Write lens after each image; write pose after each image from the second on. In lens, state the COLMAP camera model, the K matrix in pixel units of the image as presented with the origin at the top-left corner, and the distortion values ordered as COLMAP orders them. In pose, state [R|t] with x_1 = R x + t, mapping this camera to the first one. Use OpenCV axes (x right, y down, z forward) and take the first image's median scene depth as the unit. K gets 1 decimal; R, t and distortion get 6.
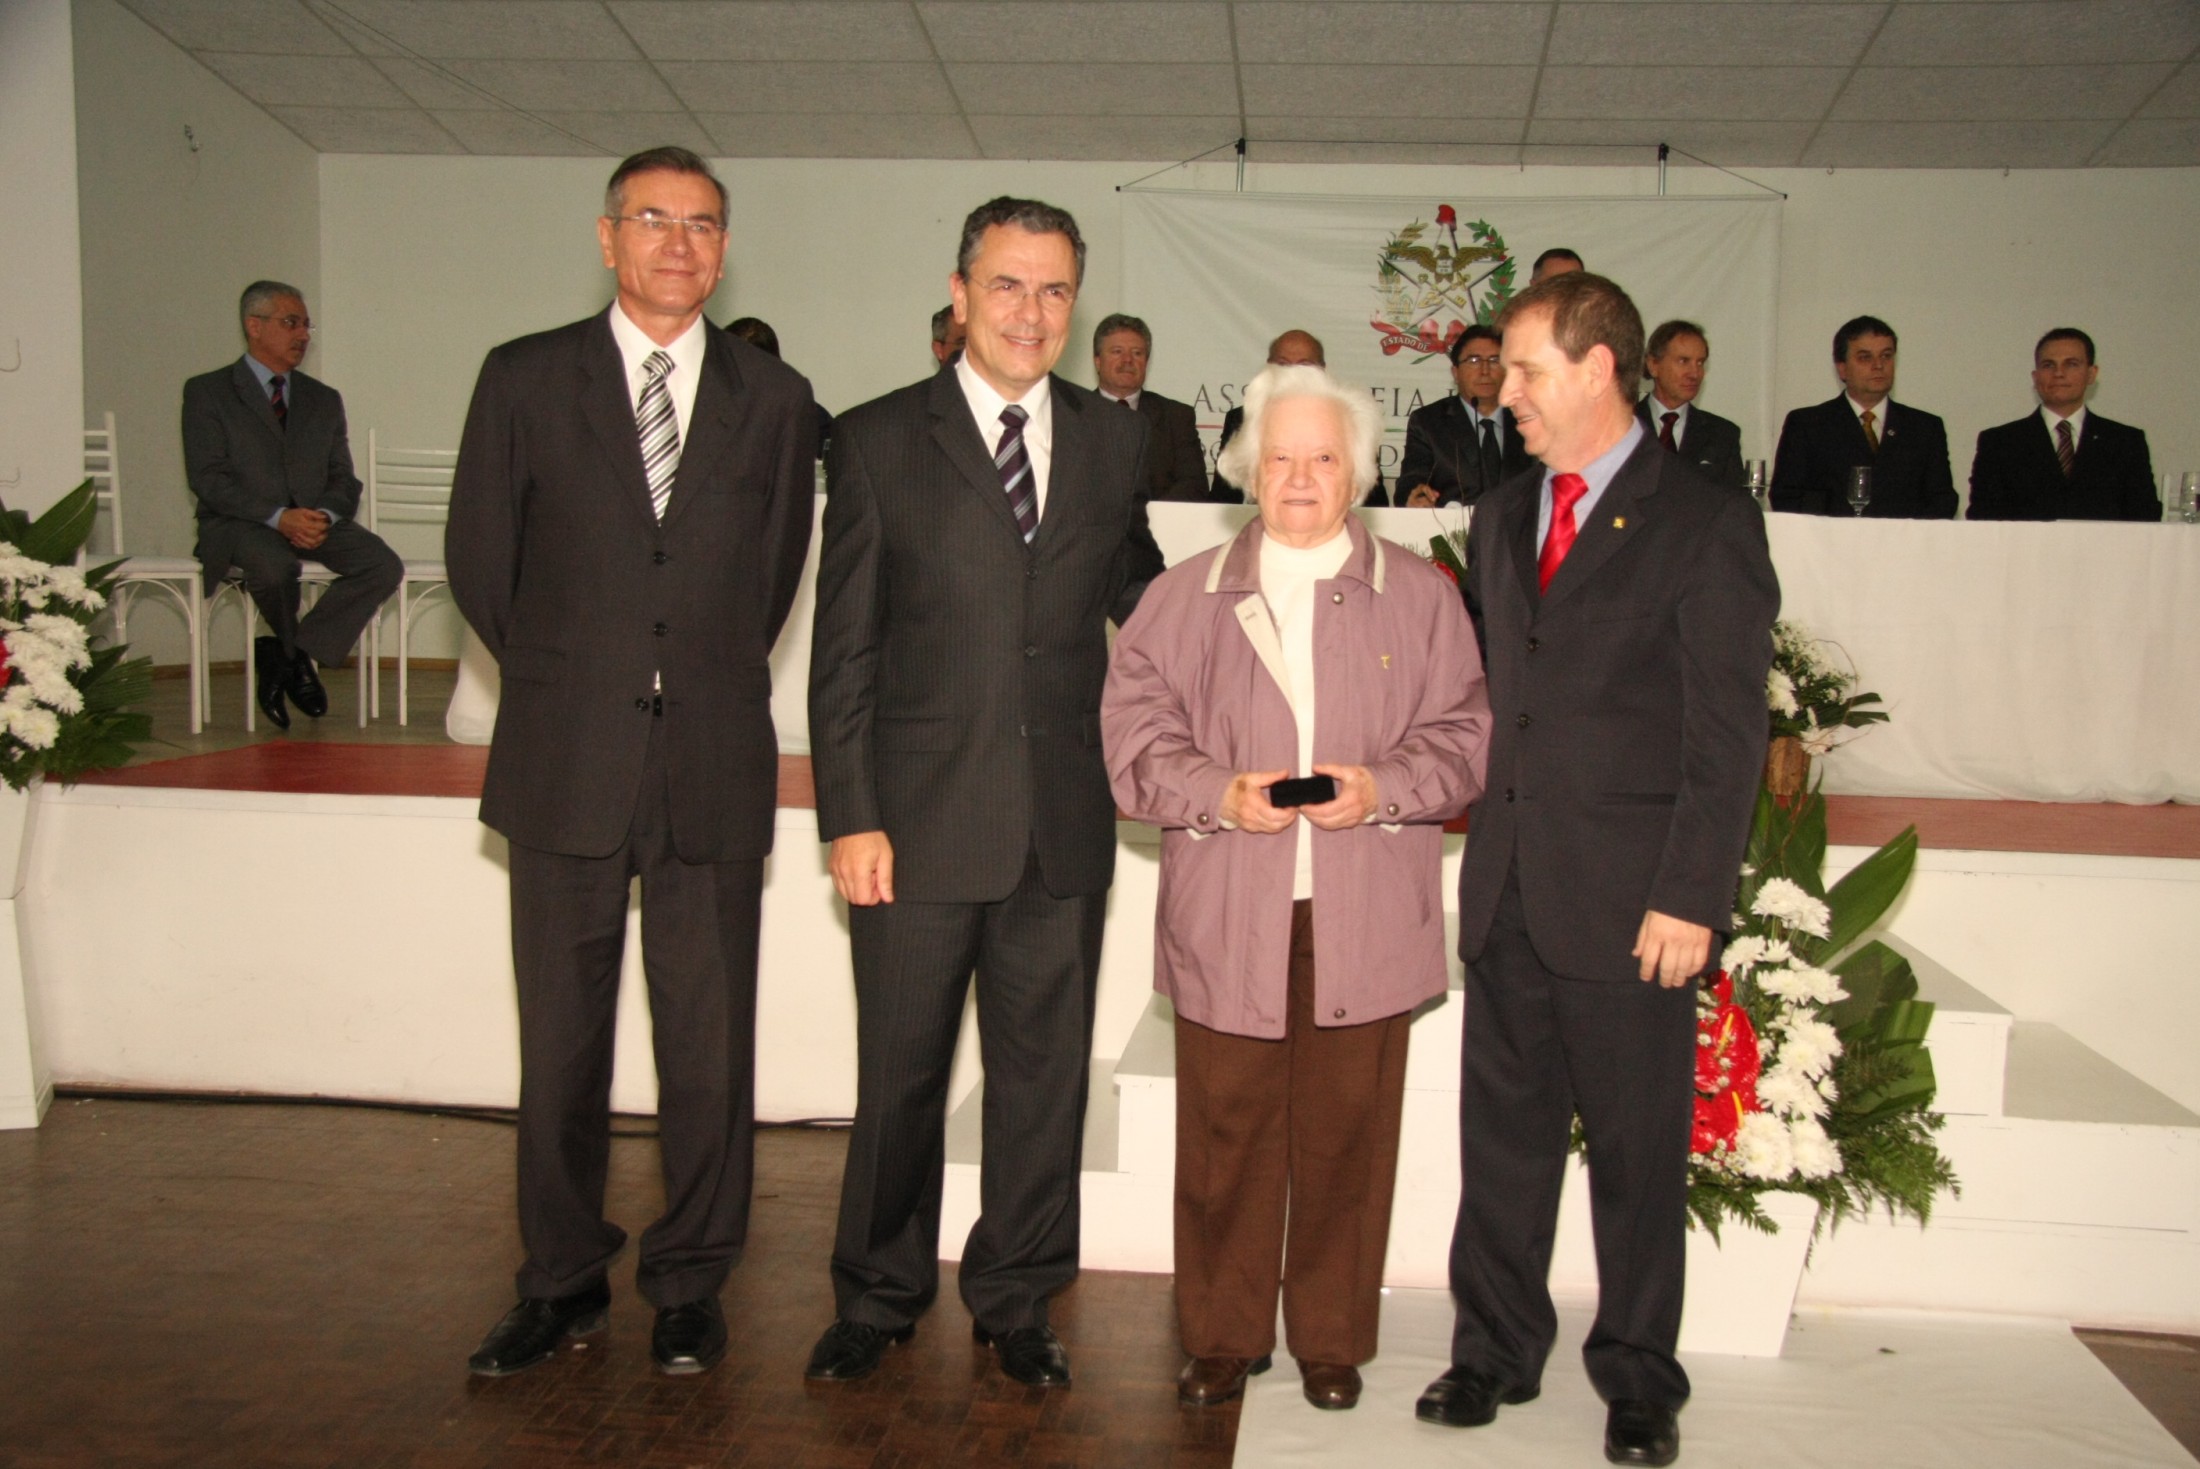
lens RADIAL K [[2517.0, 0, 1165.8], [0, 2517.0, 796.8], [0, 0, 1]] dist [-0.074271, 0.334324]
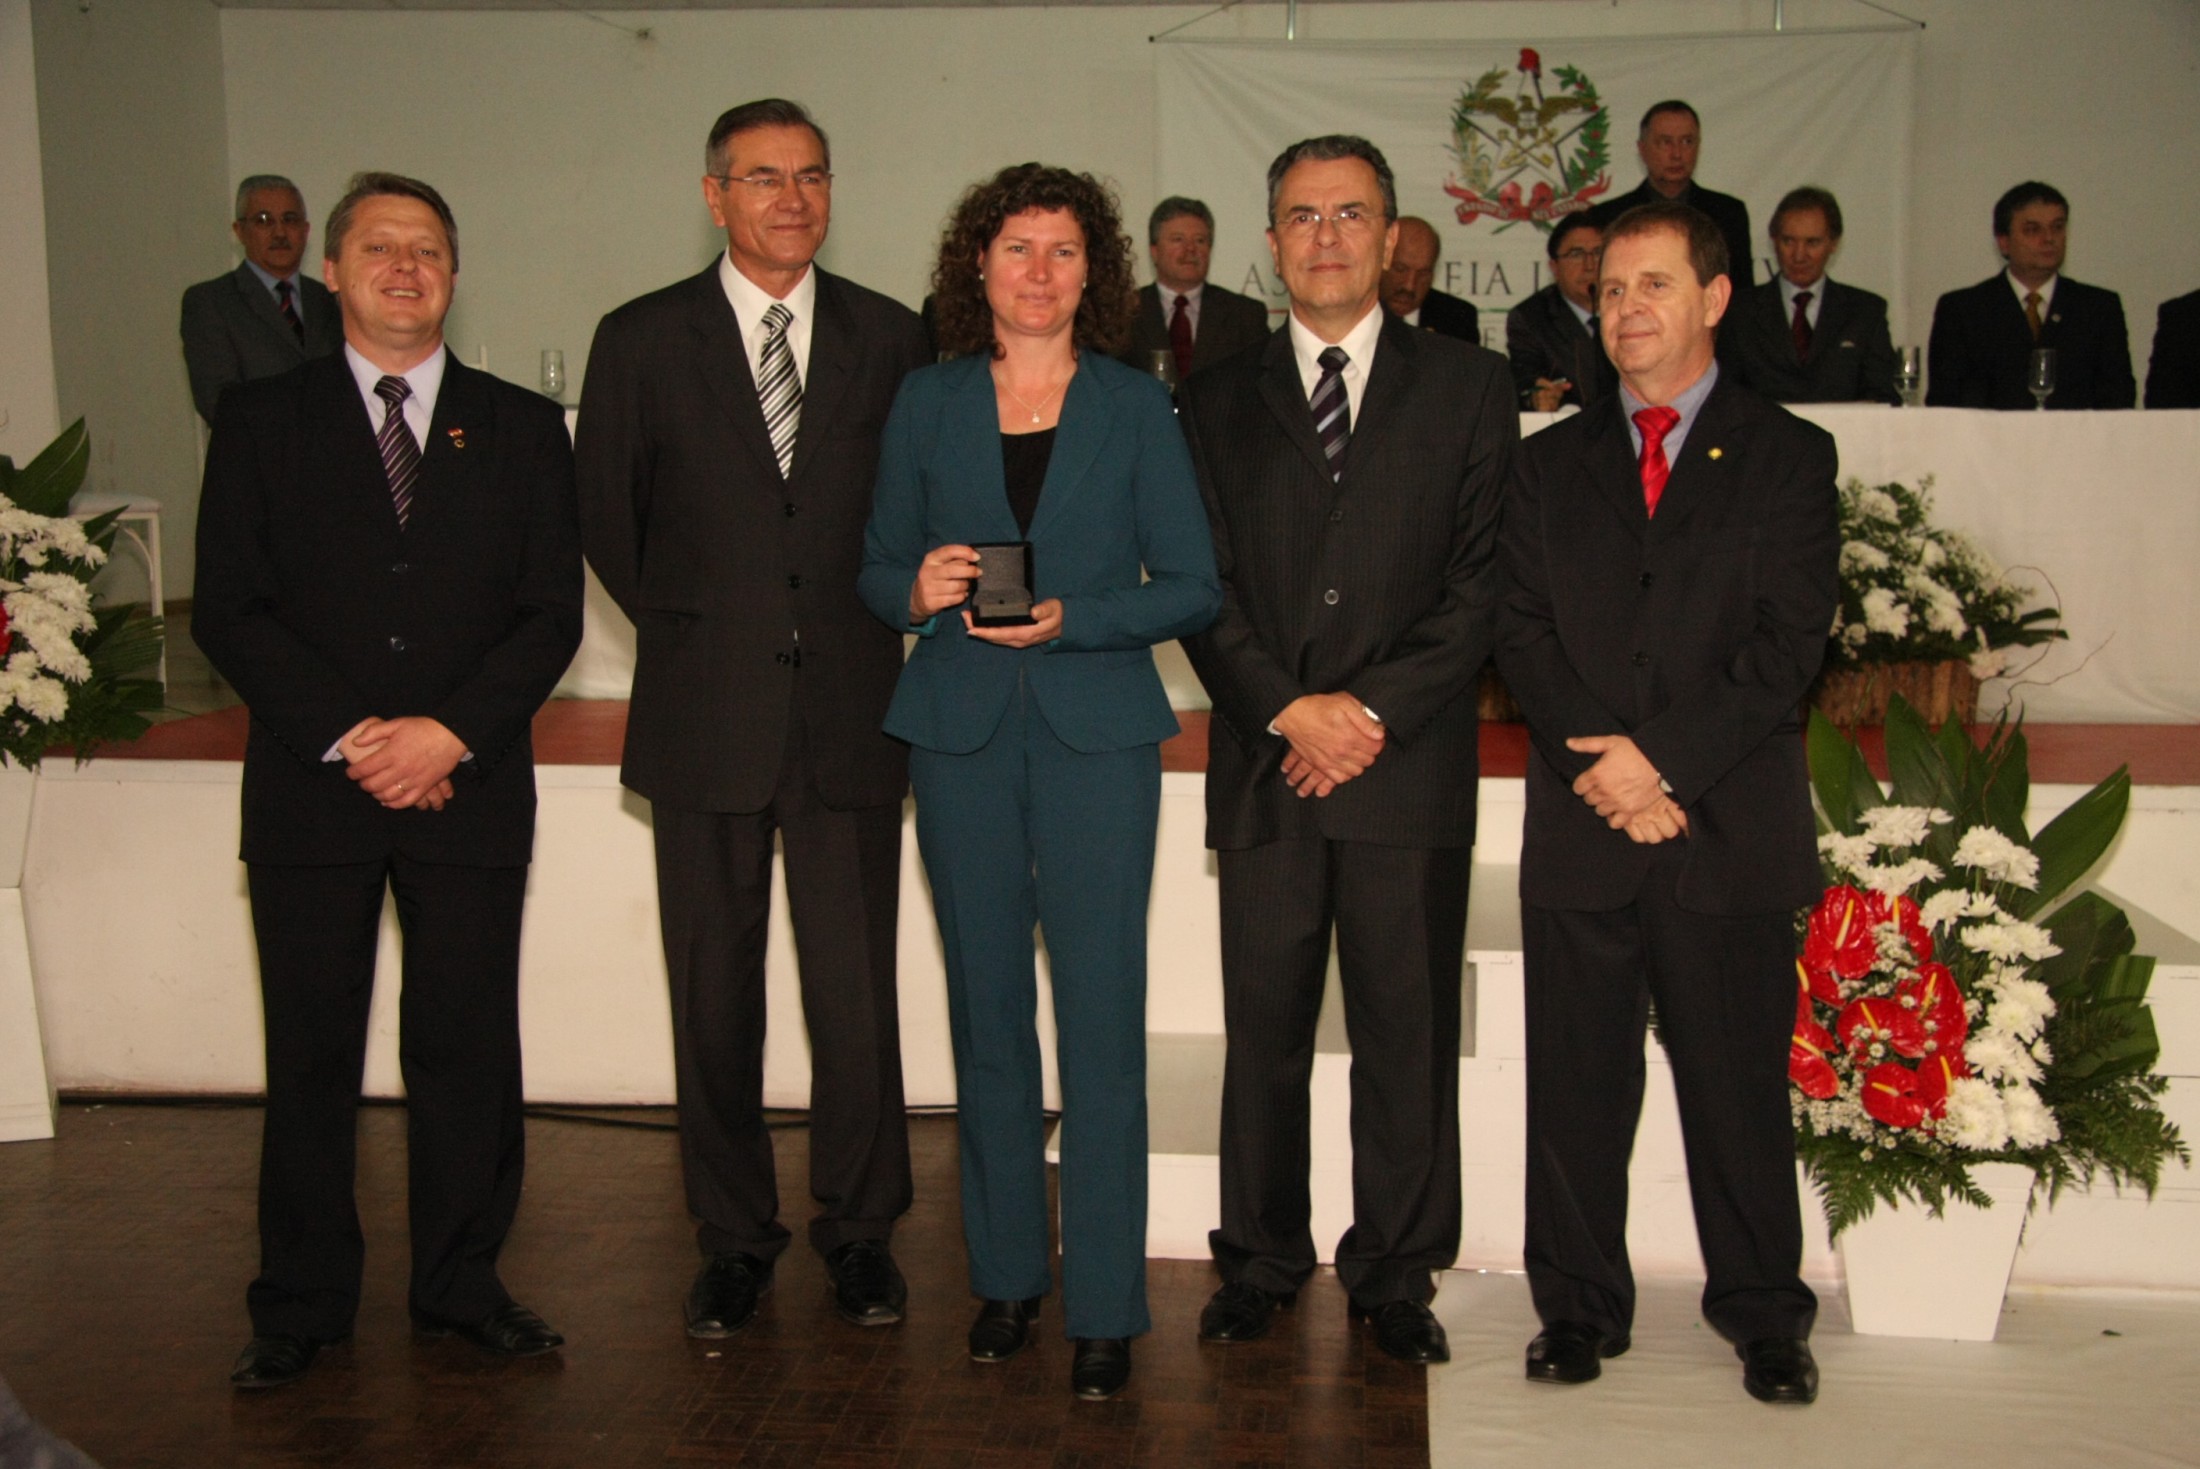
lens RADIAL K [[2979.7, 0, 1143.9], [0, 2979.7, 789.0], [0, 0, 1]] dist [0.011532, 0.467365]
pose [[0.999751, -0.022325, 0.000057, -0.065870], [0.022317, 0.999473, 0.023563, -0.014445], [-0.000583, -0.023556, 0.999722, -0.108141]]
